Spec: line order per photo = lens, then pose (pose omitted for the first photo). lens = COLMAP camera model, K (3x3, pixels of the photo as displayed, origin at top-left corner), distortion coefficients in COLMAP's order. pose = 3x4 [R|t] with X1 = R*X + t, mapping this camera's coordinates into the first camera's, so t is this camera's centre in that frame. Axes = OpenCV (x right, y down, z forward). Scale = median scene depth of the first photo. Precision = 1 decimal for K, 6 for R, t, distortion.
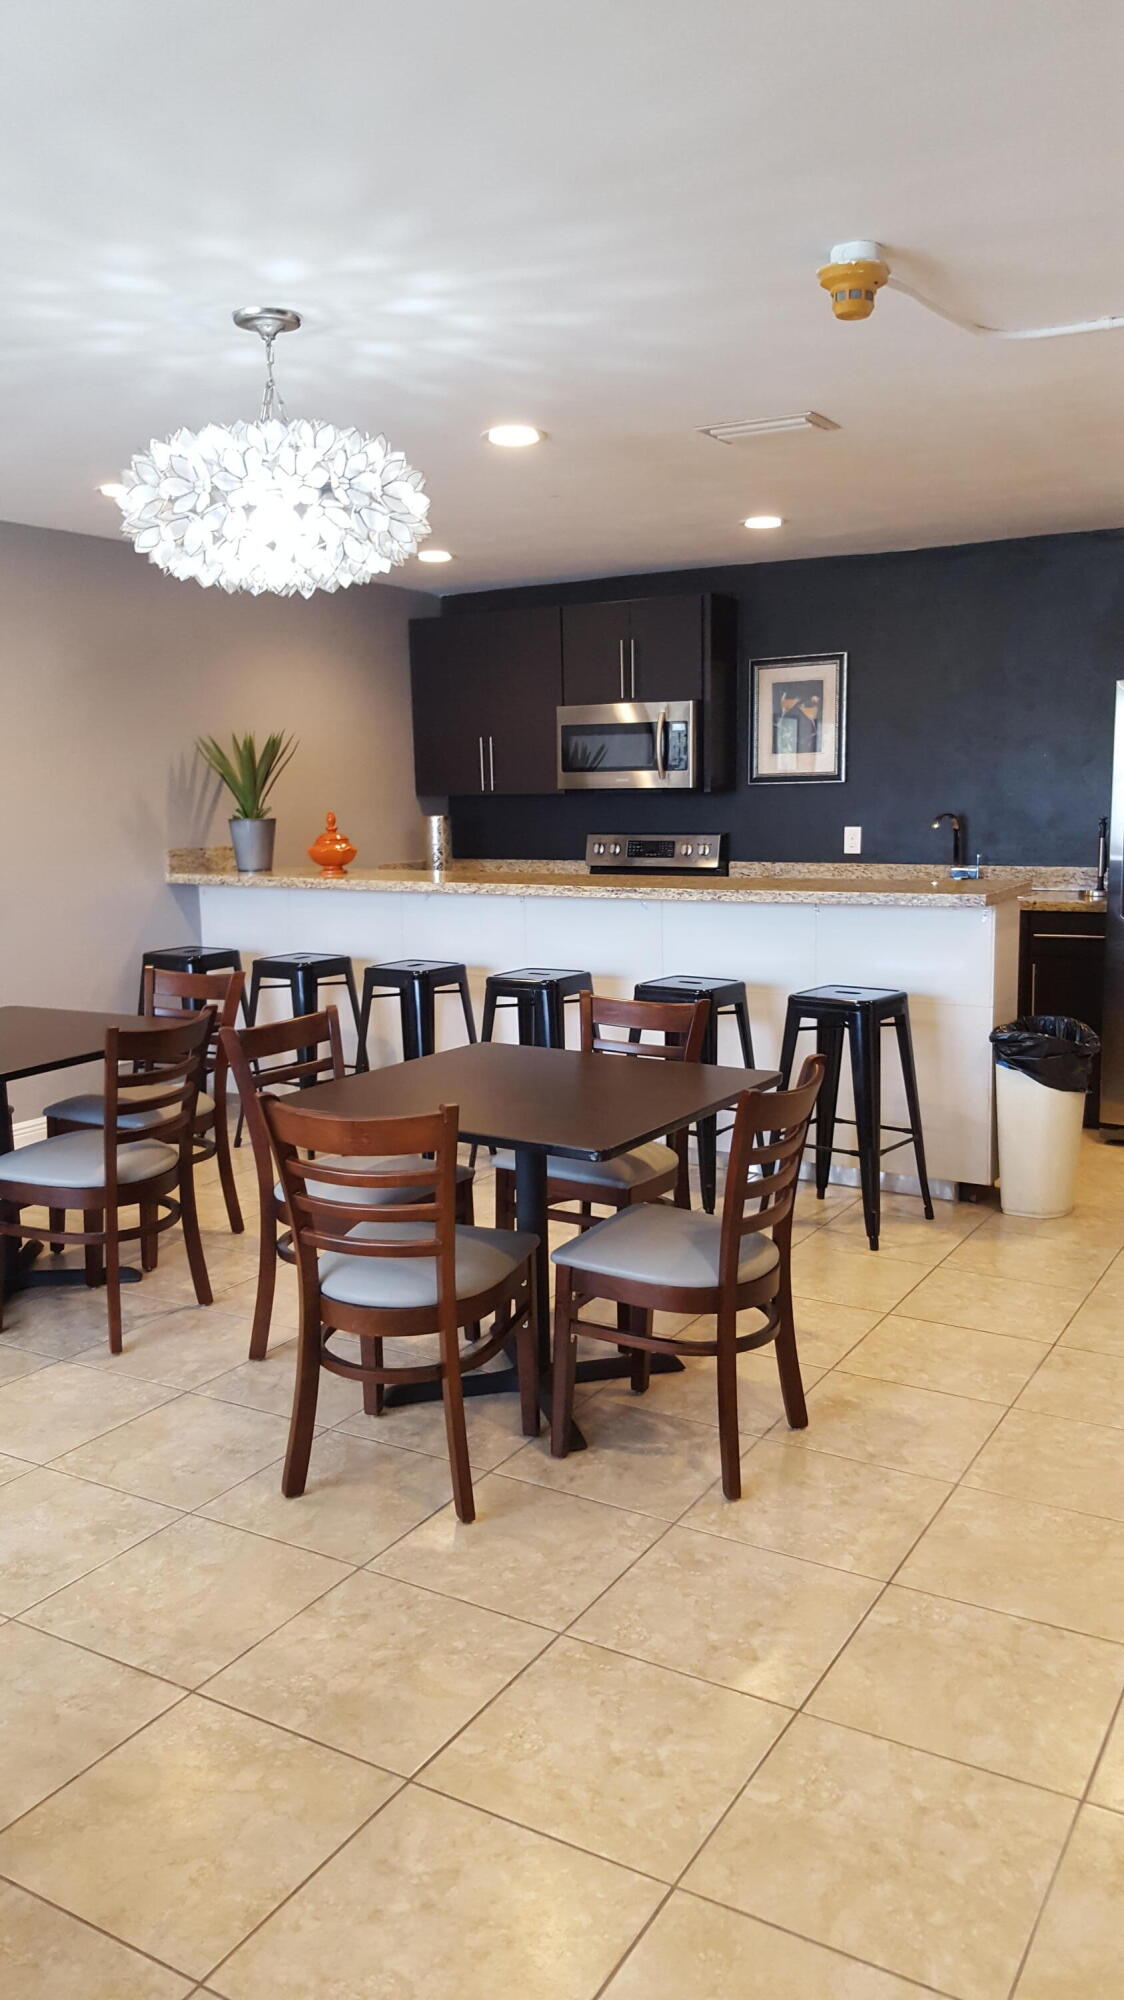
lens RADIAL K [[1481.7, 0, 536.2], [0, 1481.7, 1009.8], [0, 0, 1]] dist [0.190403, -0.430309]
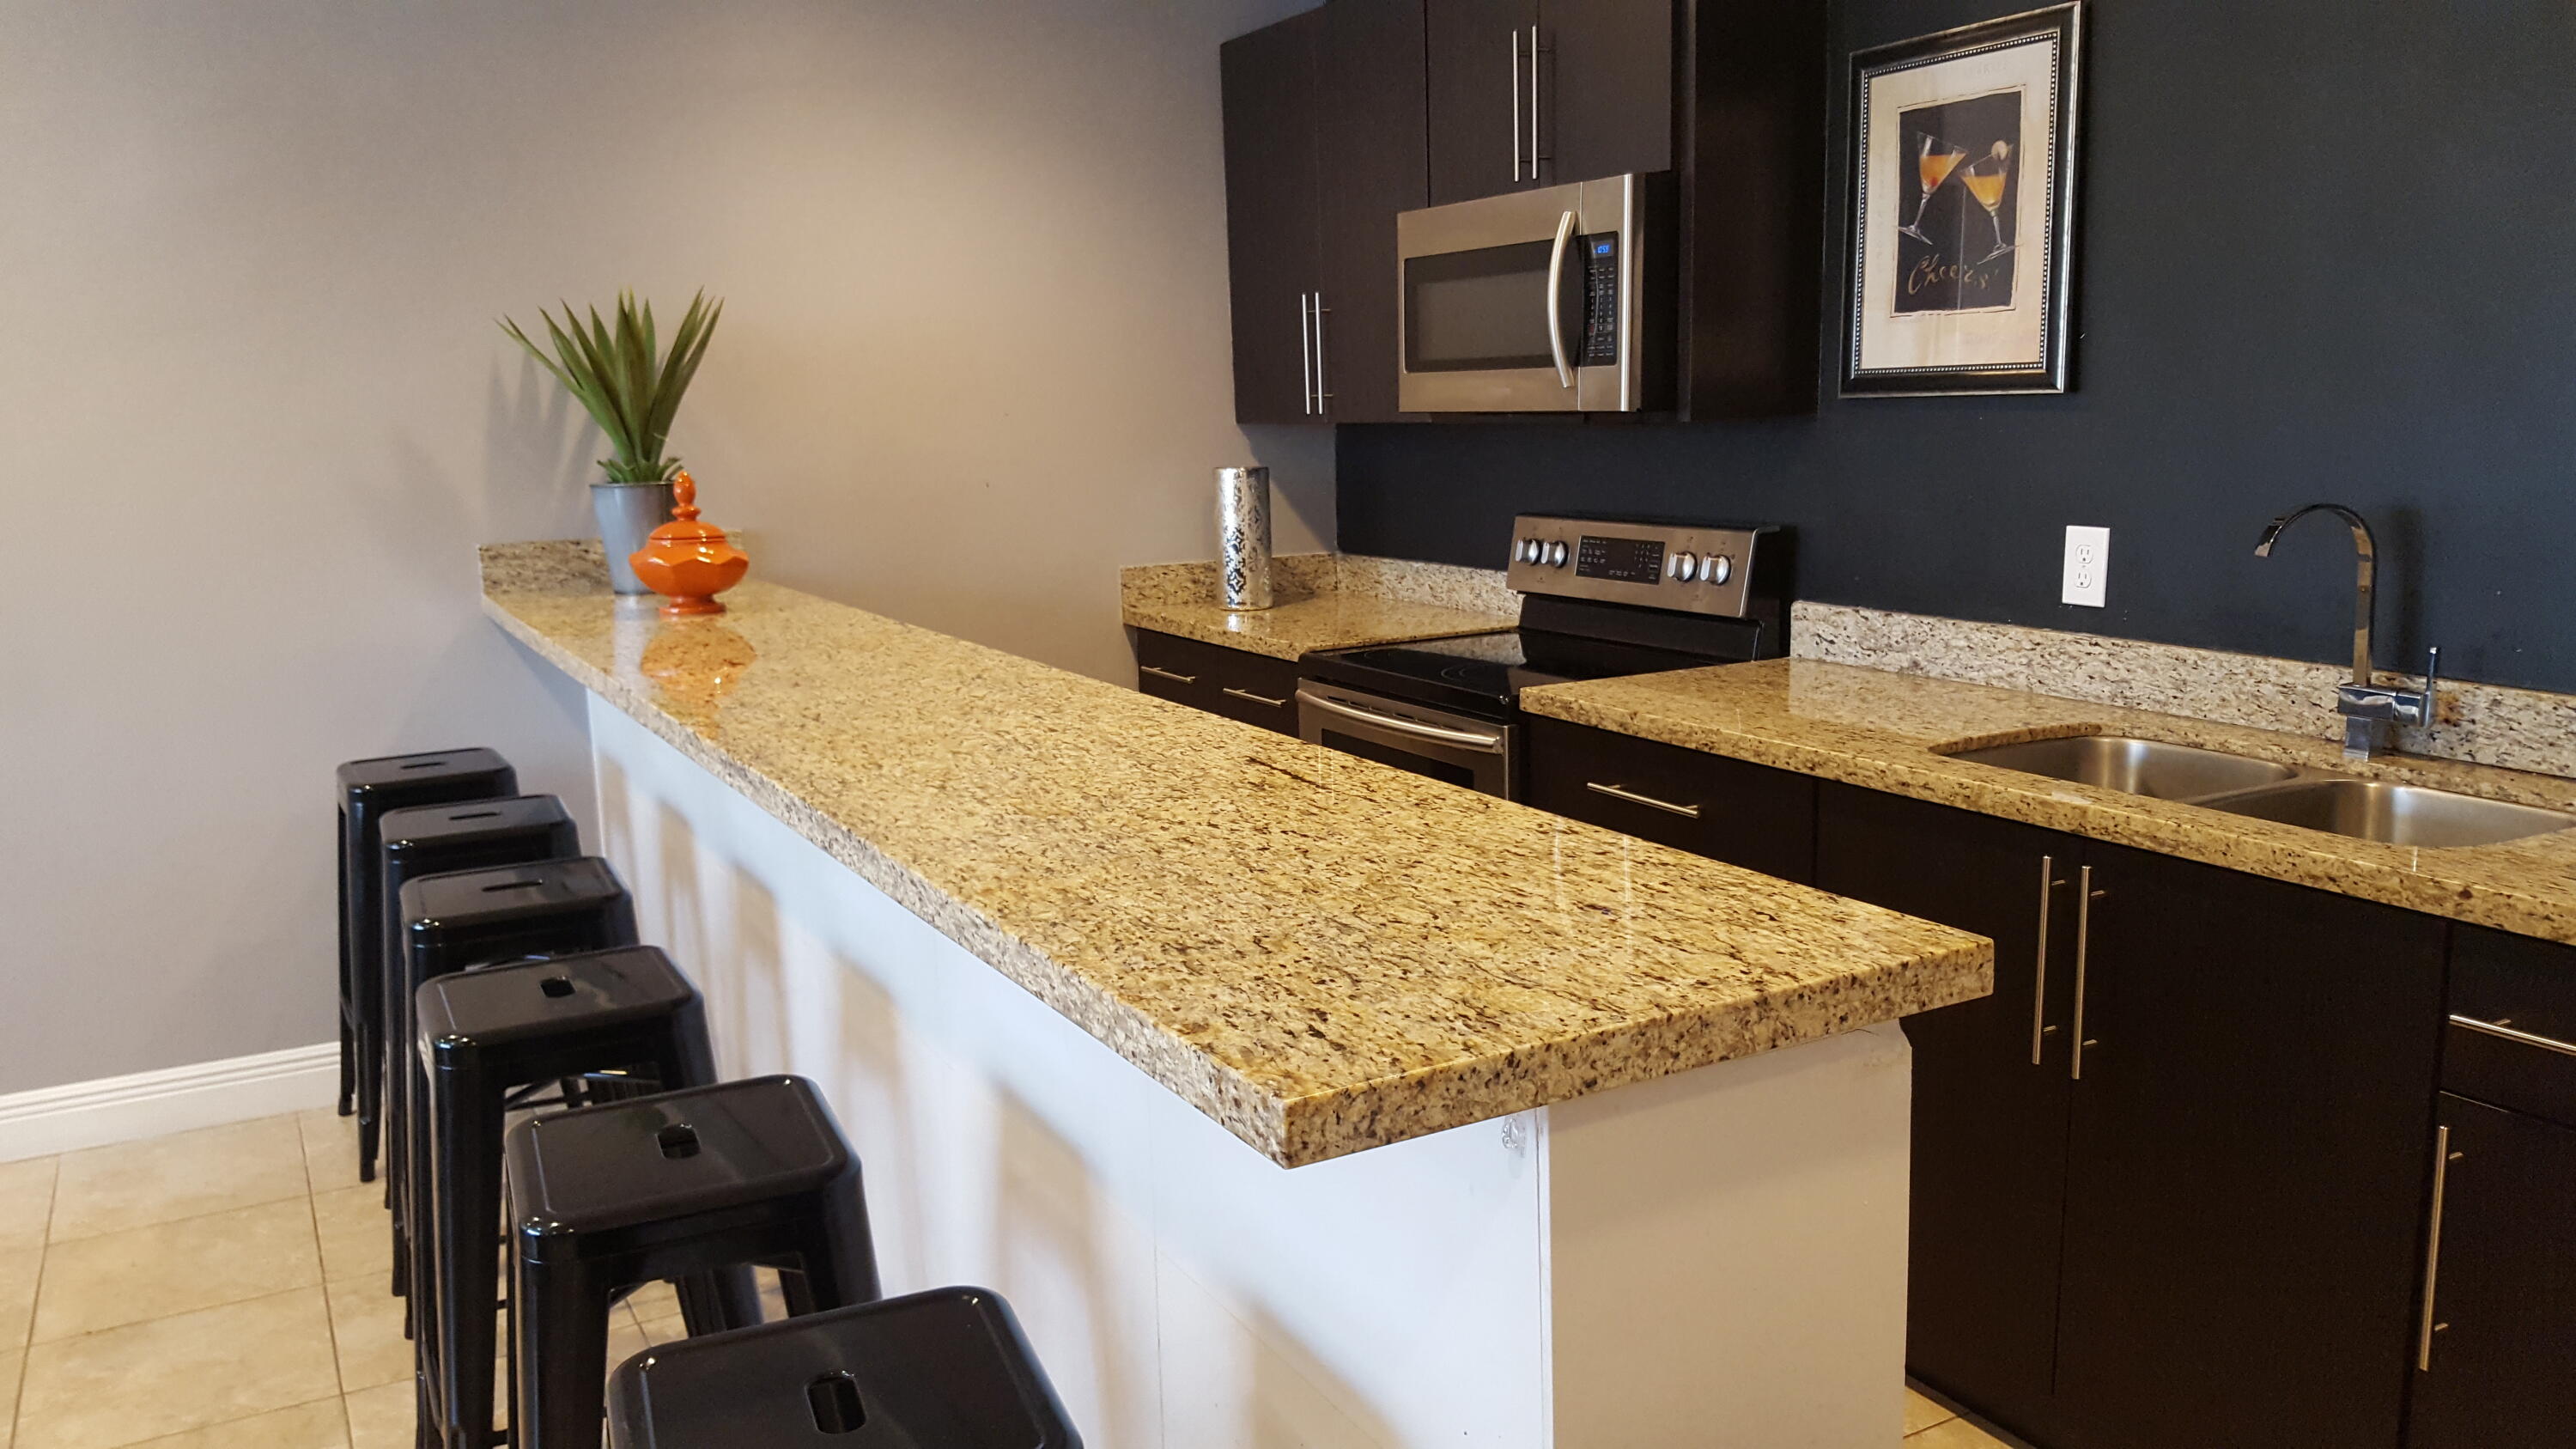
lens RADIAL K [[1908.8, 0, 1288.0], [0, 1908.8, 724.5], [0, 0, 1]] dist [0.190403, -0.430309]
pose [[0.868237, 0.077492, -0.490061, 0.272756], [-0.059802, 0.996871, 0.051682, -0.089787], [0.492533, -0.015566, 0.870155, 0.531505]]
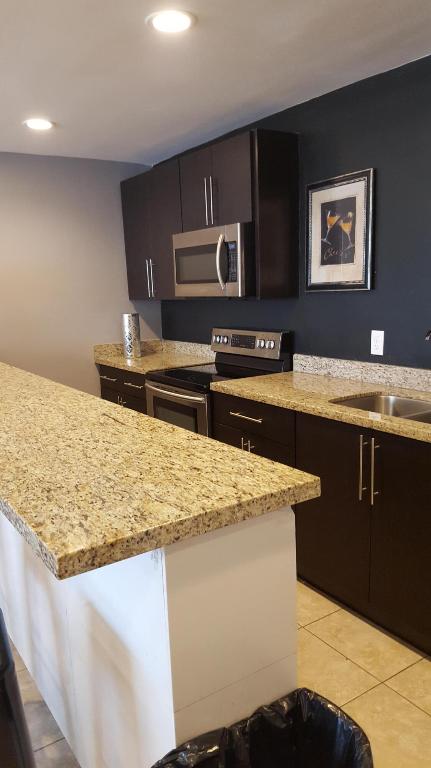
lens RADIAL K [[569.0, 0, 205.6], [0, 569.0, 387.8], [0, 0, 1]] dist [0.190403, -0.430309]
pose [[0.901153, 0.057756, -0.429637, 0.281525], [-0.040138, 0.997944, 0.049965, -0.096366], [0.431640, -0.027782, 0.901618, 0.562552]]
